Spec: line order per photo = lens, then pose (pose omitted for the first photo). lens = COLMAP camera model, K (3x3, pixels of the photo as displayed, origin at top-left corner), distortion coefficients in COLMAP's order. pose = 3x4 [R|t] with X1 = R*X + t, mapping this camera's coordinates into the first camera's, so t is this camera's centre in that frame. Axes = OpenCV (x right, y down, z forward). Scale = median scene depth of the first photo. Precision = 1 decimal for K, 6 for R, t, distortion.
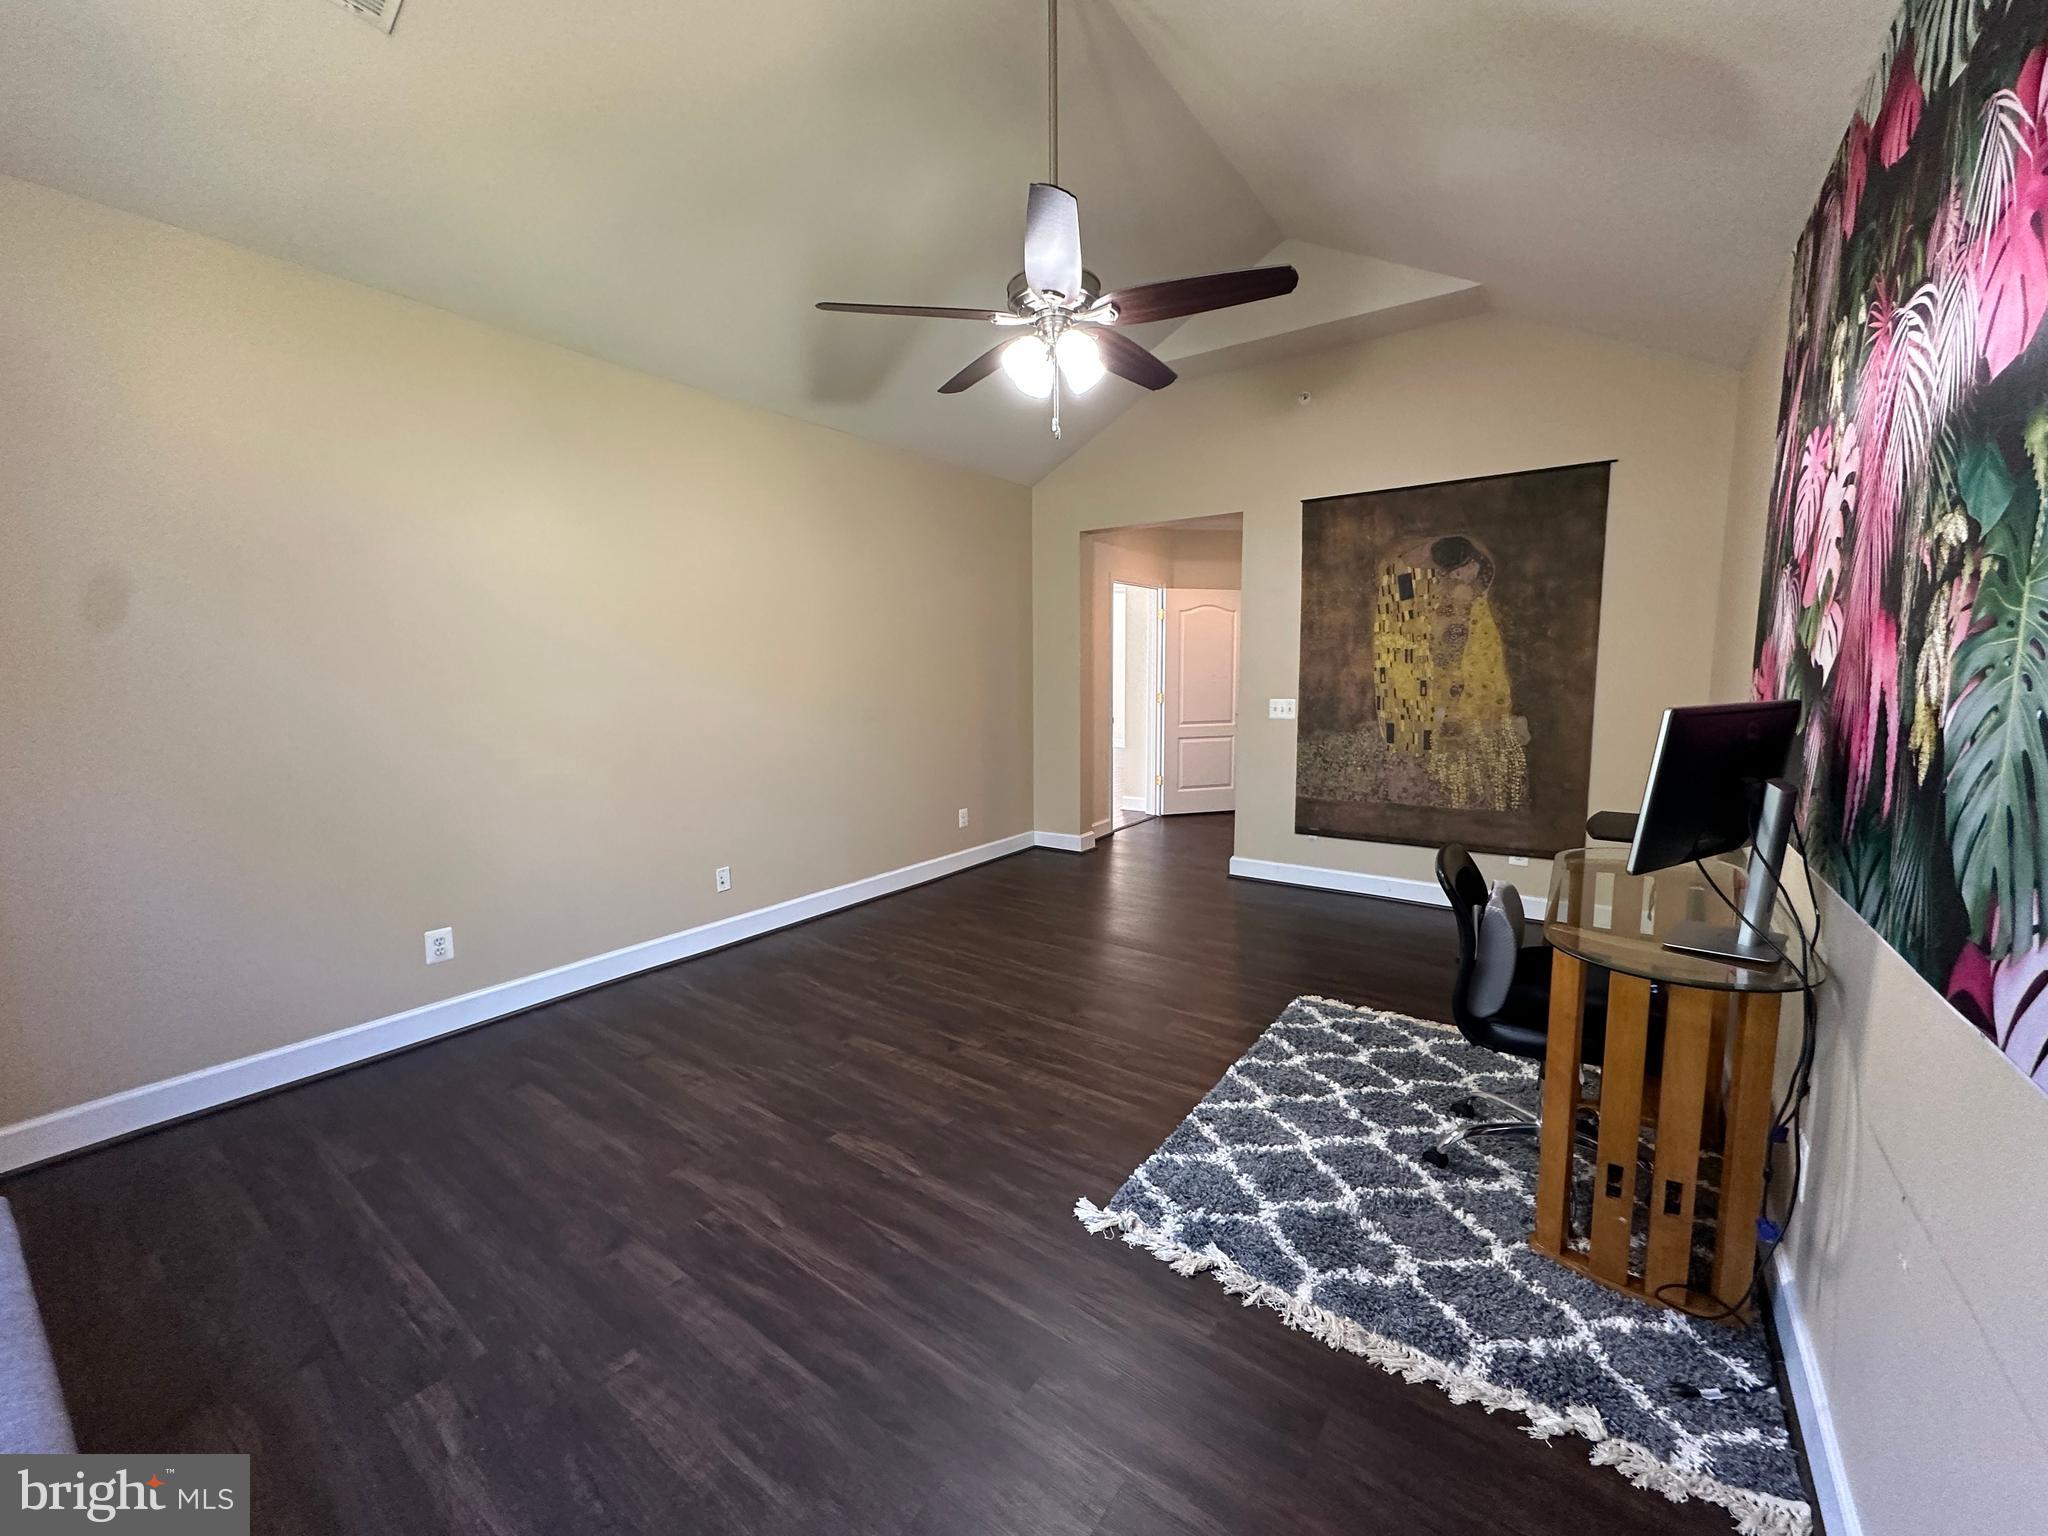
lens RADIAL K [[818.7, 0, 1015.7], [0, 818.7, 765.7], [0, 0, 1]] dist [-0.002228, 0.000344]
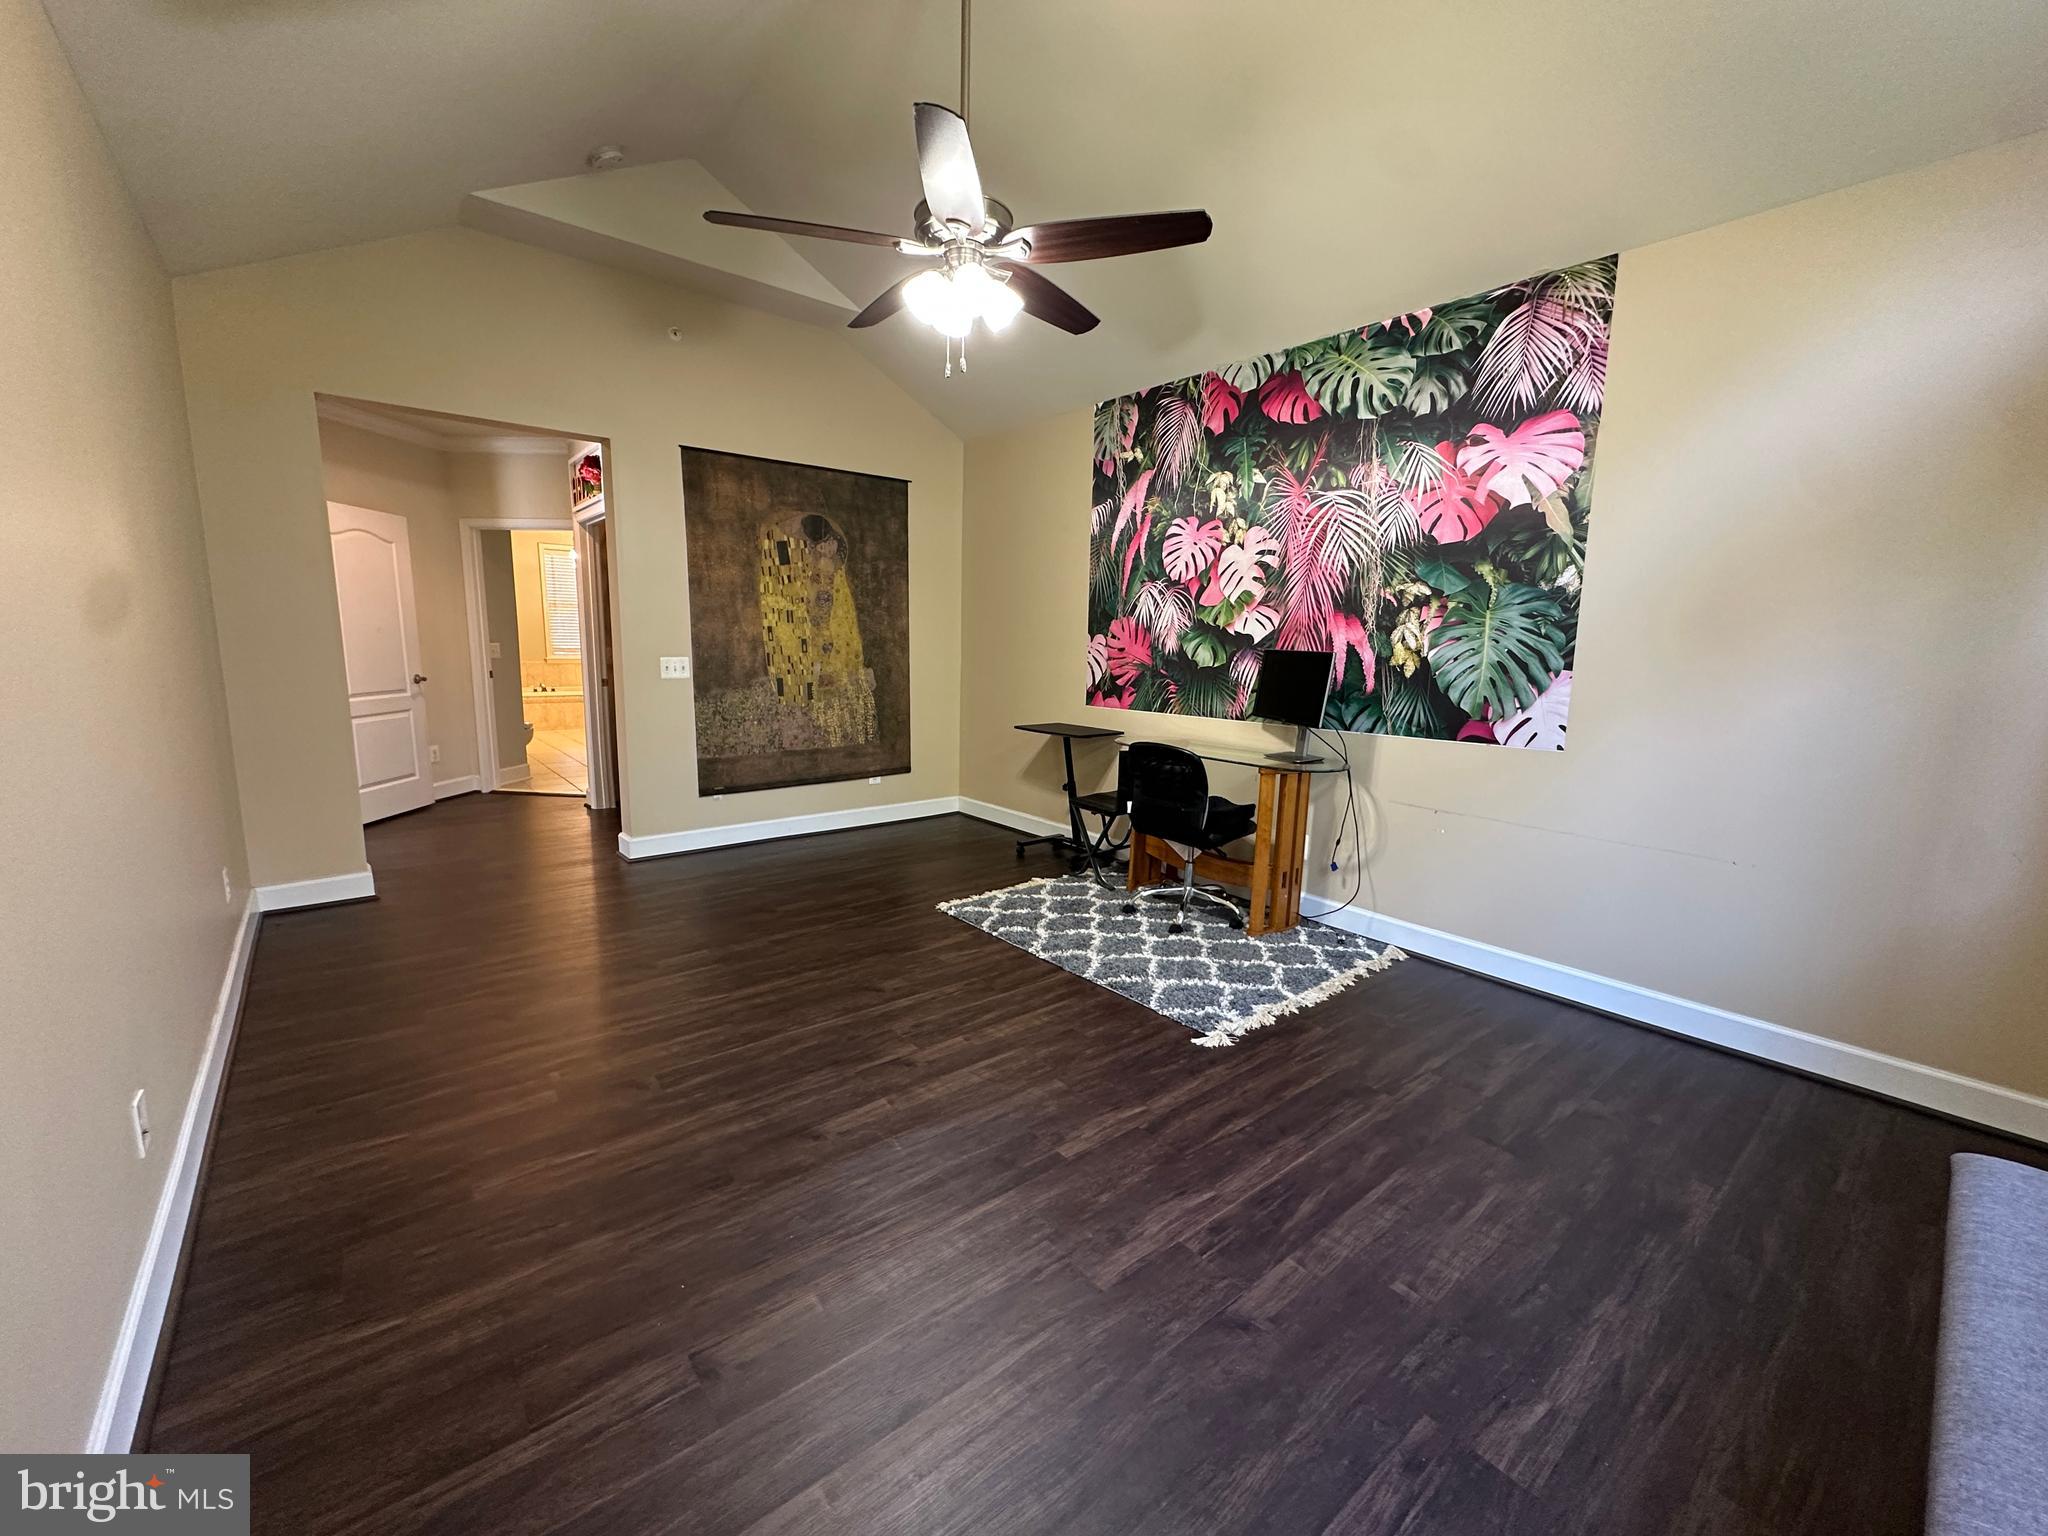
lens RADIAL K [[818.7, 0, 1029.9], [0, 818.7, 768.2], [0, 0, 1]] dist [-0.002228, 0.000344]
pose [[0.238931, -0.140052, 0.960884, -0.781266], [0.092355, 0.988336, 0.121089, -0.050423], [-0.966635, 0.059811, 0.249079, 0.607561]]
